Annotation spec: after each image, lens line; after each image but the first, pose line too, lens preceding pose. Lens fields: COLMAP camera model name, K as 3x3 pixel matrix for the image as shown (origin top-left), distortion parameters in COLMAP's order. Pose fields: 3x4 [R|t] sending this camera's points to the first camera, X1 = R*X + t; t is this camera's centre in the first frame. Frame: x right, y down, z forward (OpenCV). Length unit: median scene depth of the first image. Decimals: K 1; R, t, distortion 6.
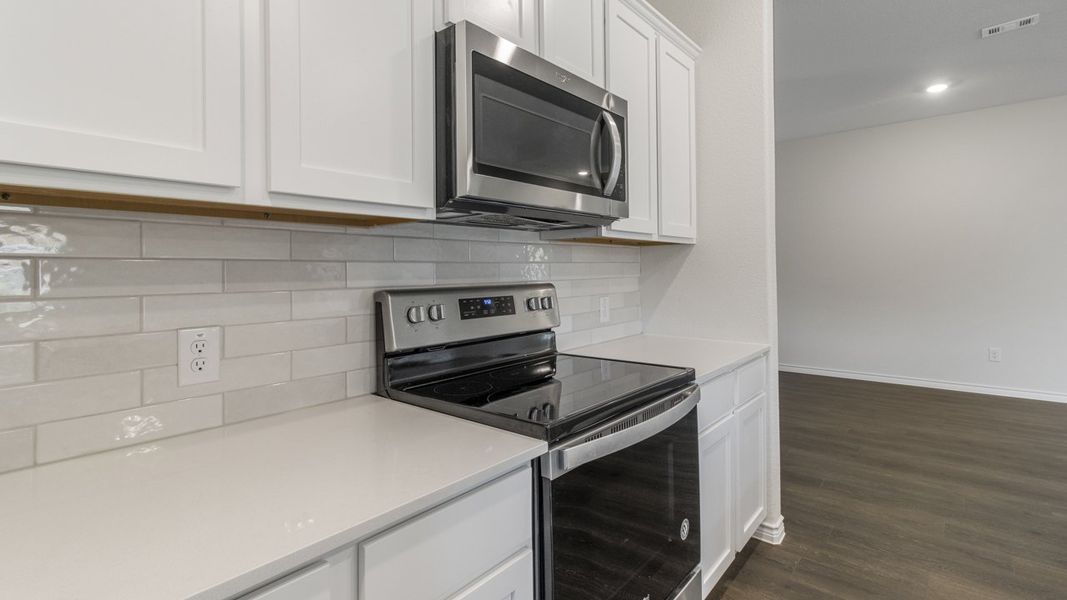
lens RADIAL K [[494.3, 0, 534.0], [0, 494.3, 271.7], [0, 0, 1]] dist [-0.000636, 0.003755]
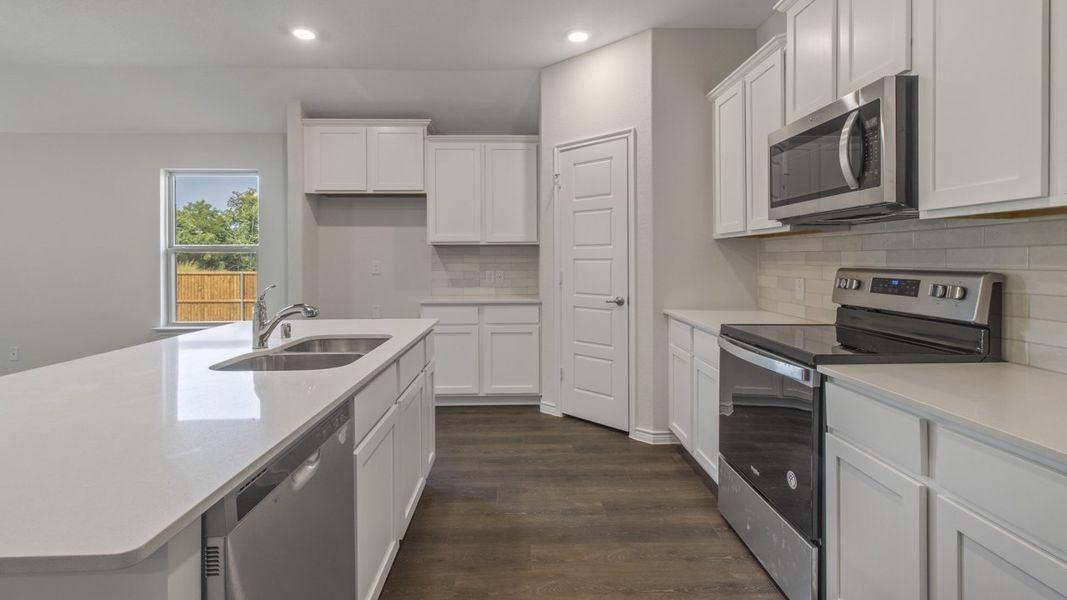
lens RADIAL K [[494.3, 0, 532.6], [0, 494.3, 261.1], [0, 0, 1]] dist [-0.000636, 0.003755]
pose [[-0.744583, 0.018041, -0.667286, 1.367982], [0.011454, 0.999833, 0.014251, -0.018437], [0.667431, 0.002968, -0.744666, 1.301396]]
